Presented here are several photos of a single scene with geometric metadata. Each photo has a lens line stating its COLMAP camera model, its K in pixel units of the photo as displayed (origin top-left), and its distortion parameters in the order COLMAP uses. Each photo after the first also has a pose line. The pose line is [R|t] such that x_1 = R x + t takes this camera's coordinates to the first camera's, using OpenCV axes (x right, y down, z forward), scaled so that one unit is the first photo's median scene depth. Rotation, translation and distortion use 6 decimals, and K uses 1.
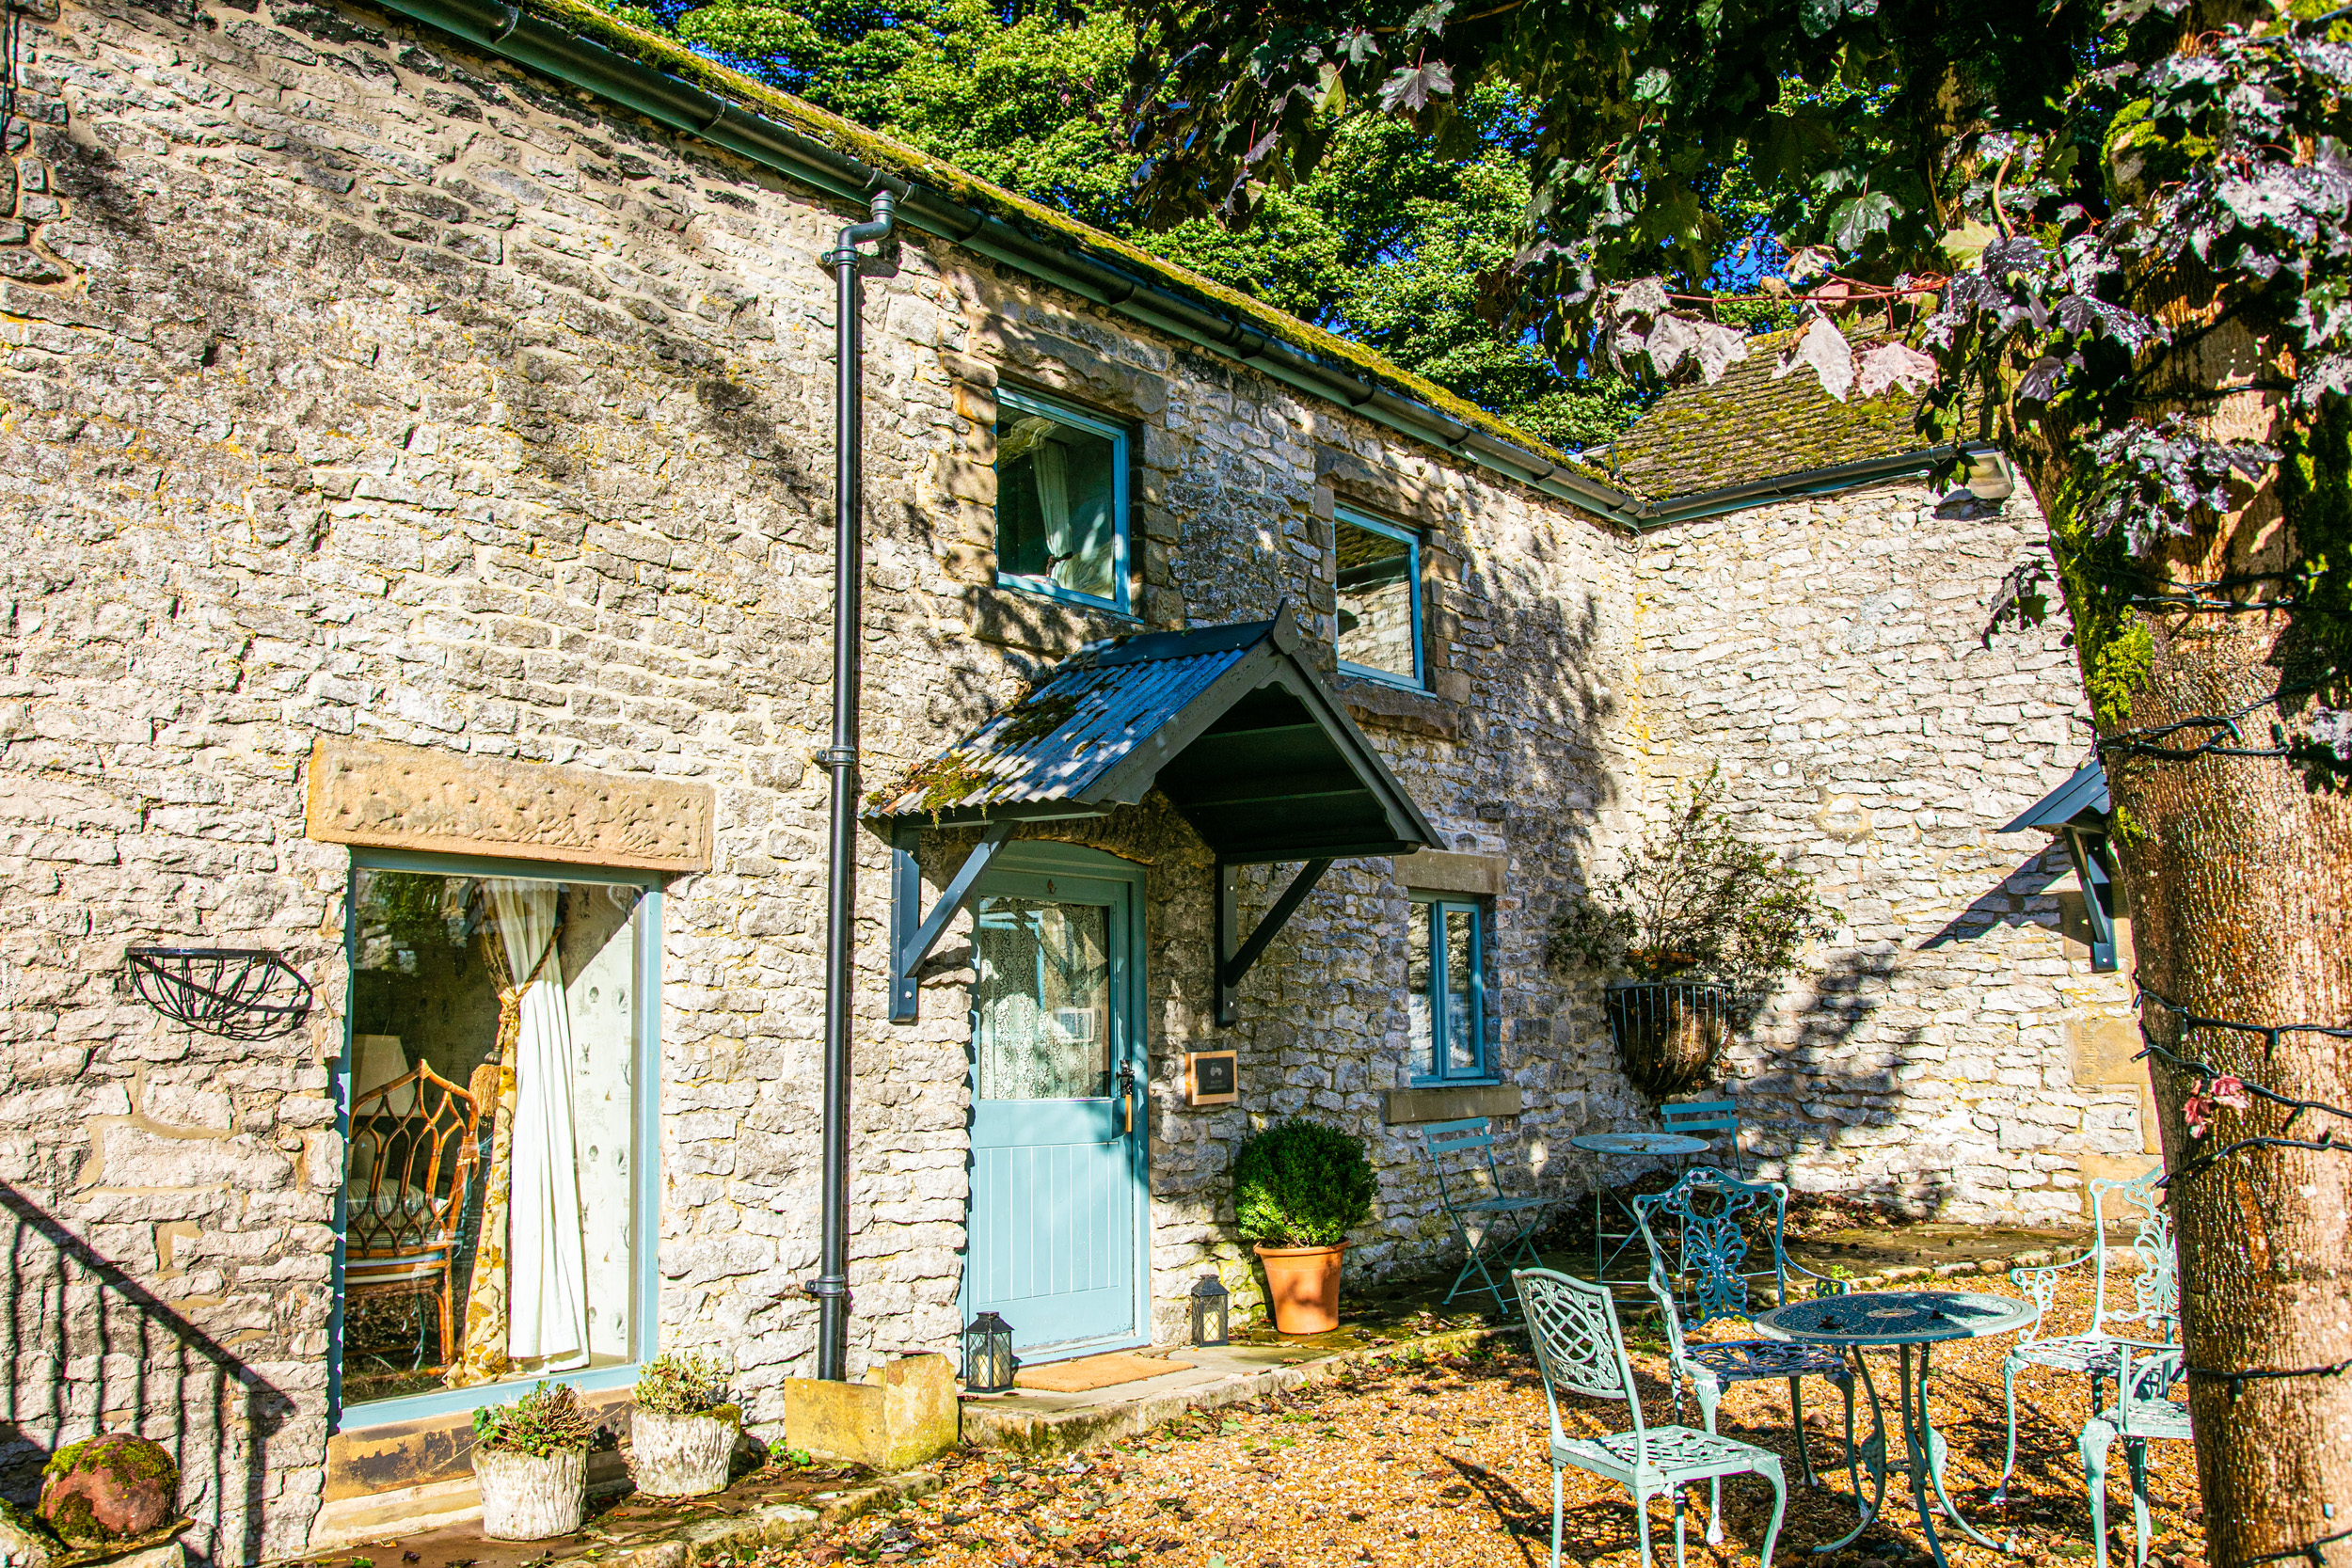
lens RADIAL K [[2133.3, 0, 1174.8], [0, 2133.3, 779.0], [0, 0, 1]] dist [-0.009515, 0.007418]
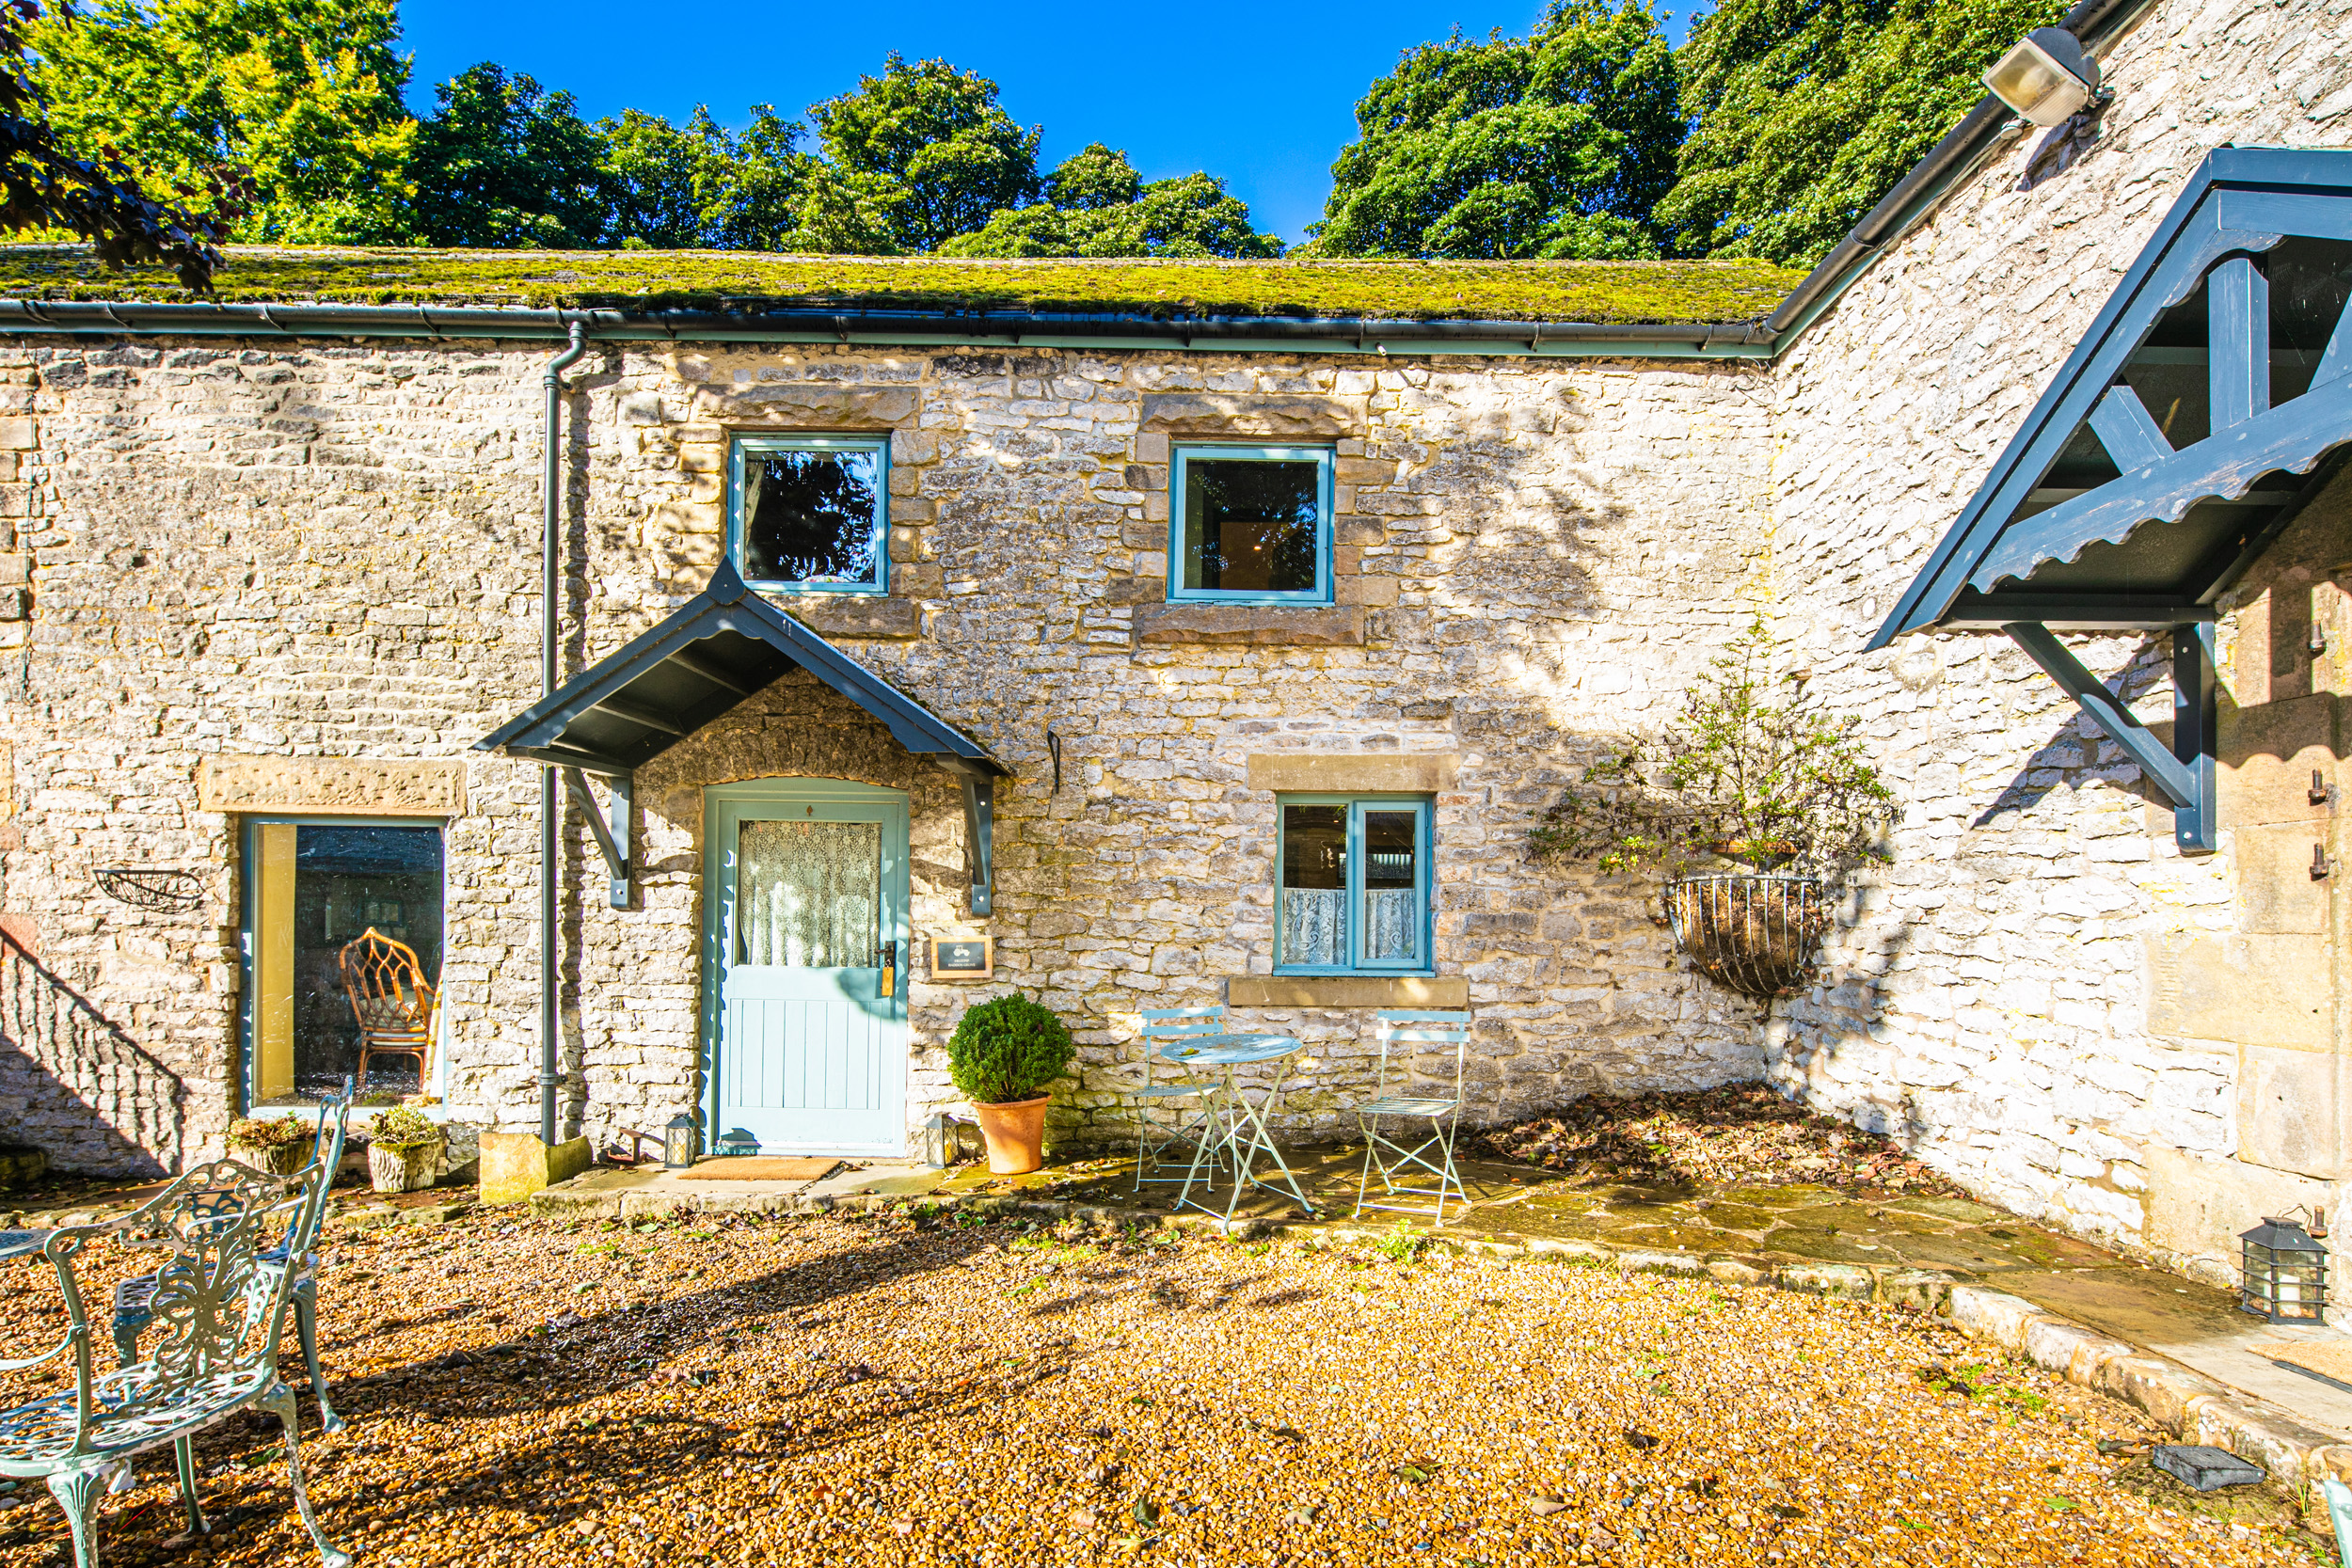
lens RADIAL K [[1147.7, 0, 1205.4], [0, 1147.7, 920.6], [0, 0, 1]] dist [0.004776, -0.002711]
pose [[0.618118, 0.022844, -0.785753, 0.853325], [0.081296, 0.992360, 0.092802, 0.092664], [0.781870, -0.121242, 0.611539, 0.955210]]
